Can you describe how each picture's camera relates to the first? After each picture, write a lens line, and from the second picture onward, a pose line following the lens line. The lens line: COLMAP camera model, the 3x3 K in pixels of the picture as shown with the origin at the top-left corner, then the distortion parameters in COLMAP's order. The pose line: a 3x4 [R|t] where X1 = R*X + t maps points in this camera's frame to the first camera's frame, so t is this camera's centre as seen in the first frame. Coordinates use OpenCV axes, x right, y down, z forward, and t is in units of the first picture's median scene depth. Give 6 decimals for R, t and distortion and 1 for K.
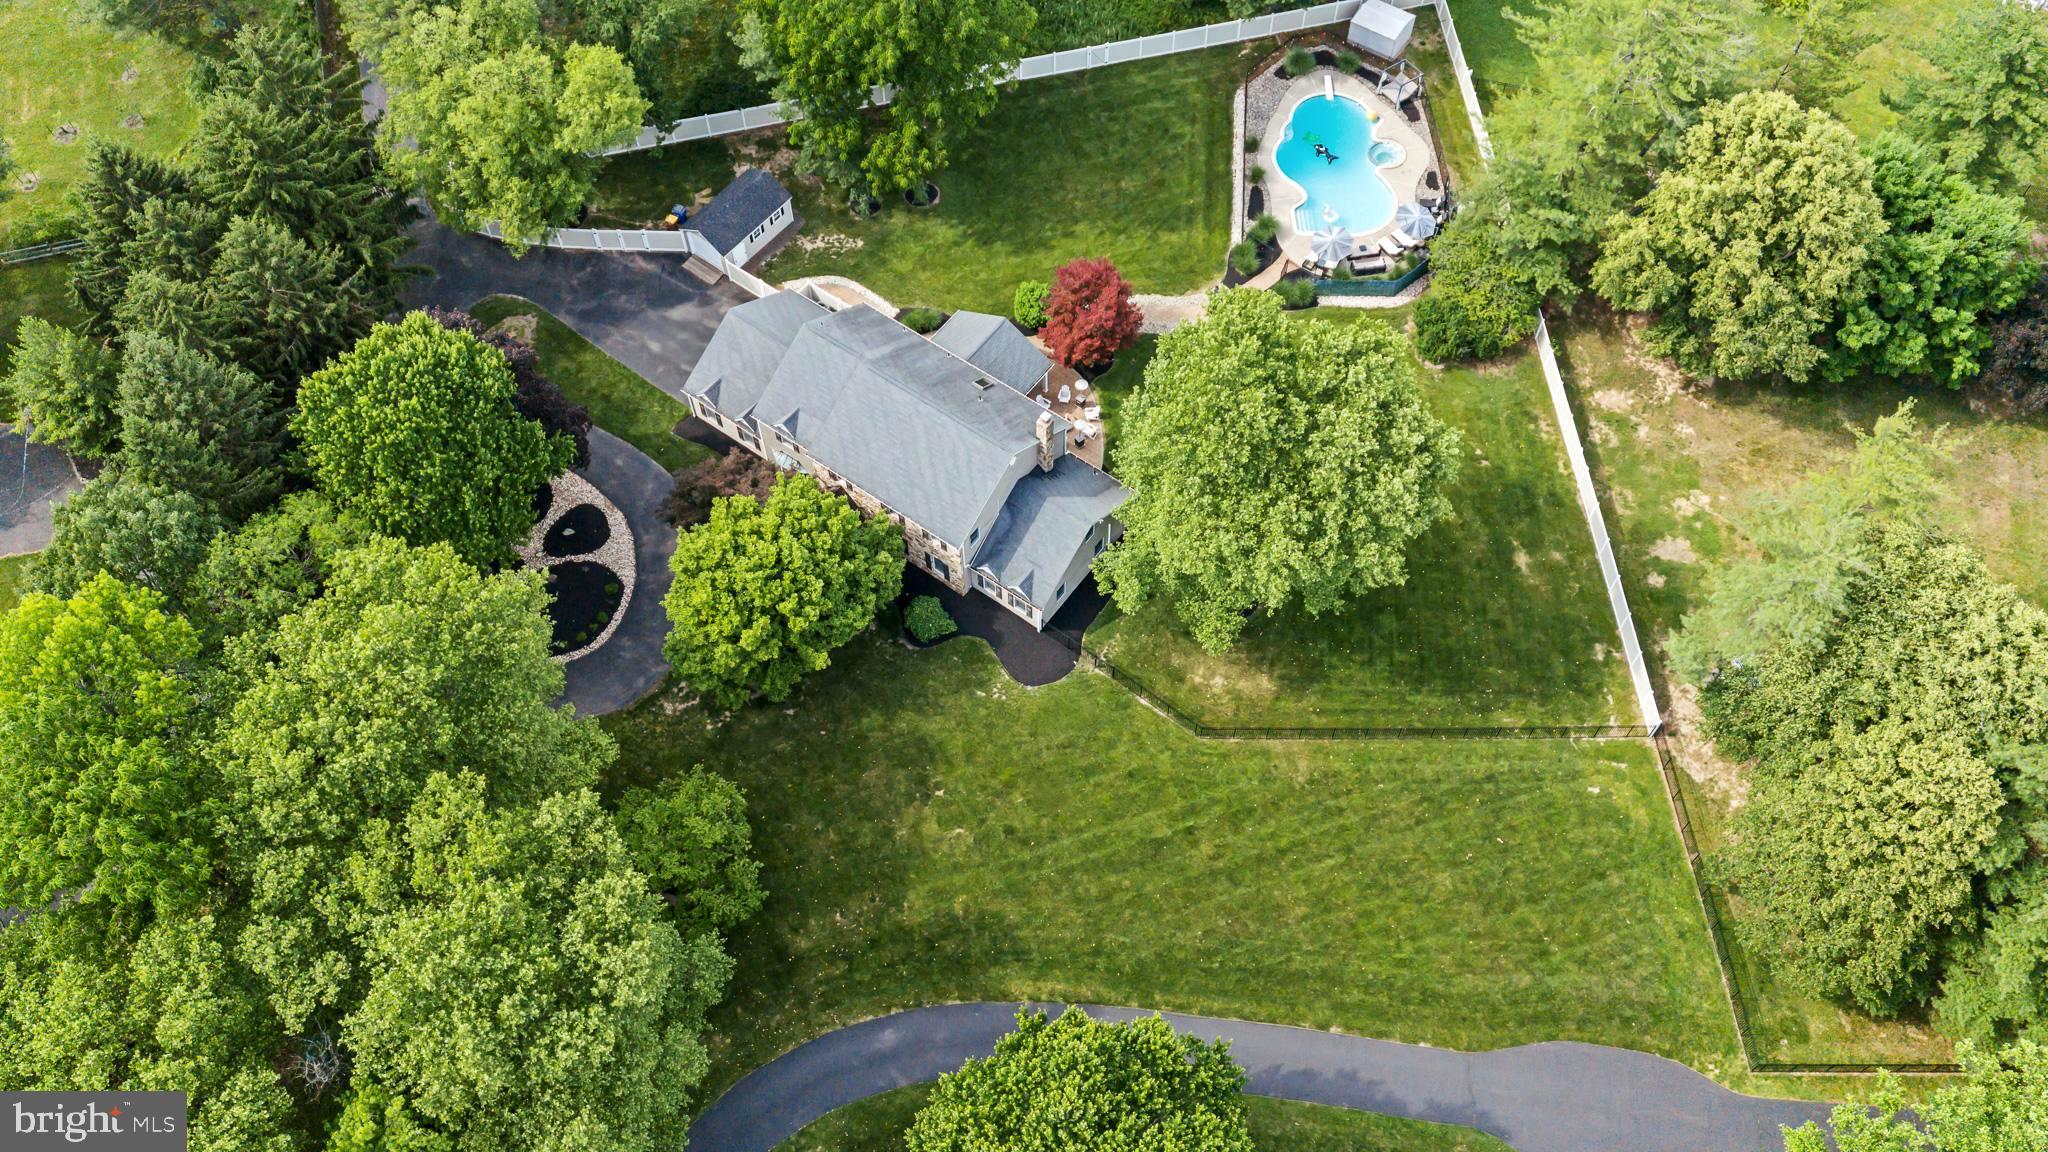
lens RADIAL K [[1726.9, 0, 1024.0], [0, 1726.9, 576.0], [0, 0, 1]] dist [-0.003873, -0.002225]
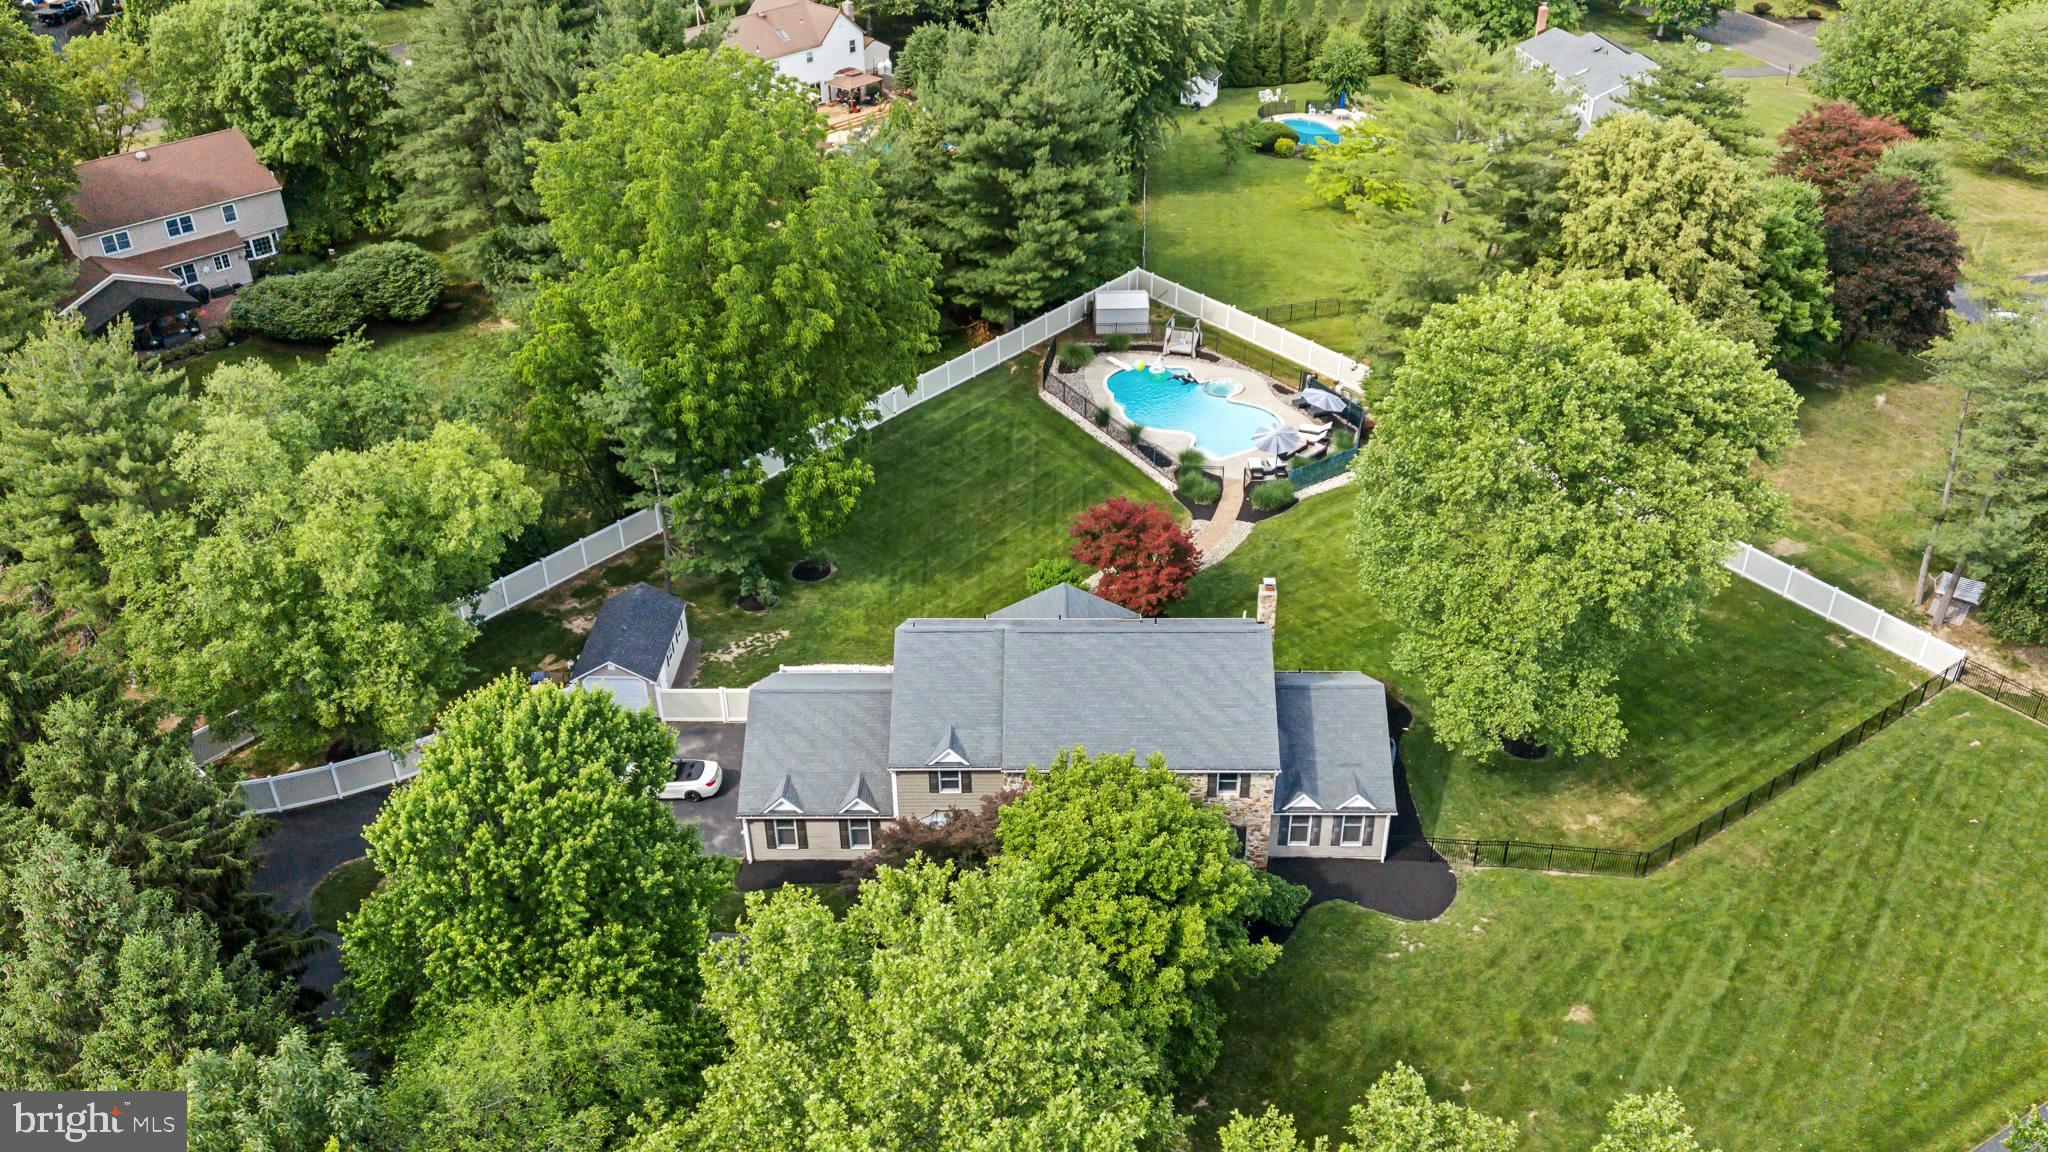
lens RADIAL K [[1726.9, 0, 1024.0], [0, 1726.9, 576.0], [0, 0, 1]] dist [-0.003873, -0.002225]
pose [[0.808498, -0.307775, 0.501603, -0.390449], [0.502099, 0.805340, -0.315156, 0.078097], [-0.306964, 0.506658, 0.805649, 0.360899]]
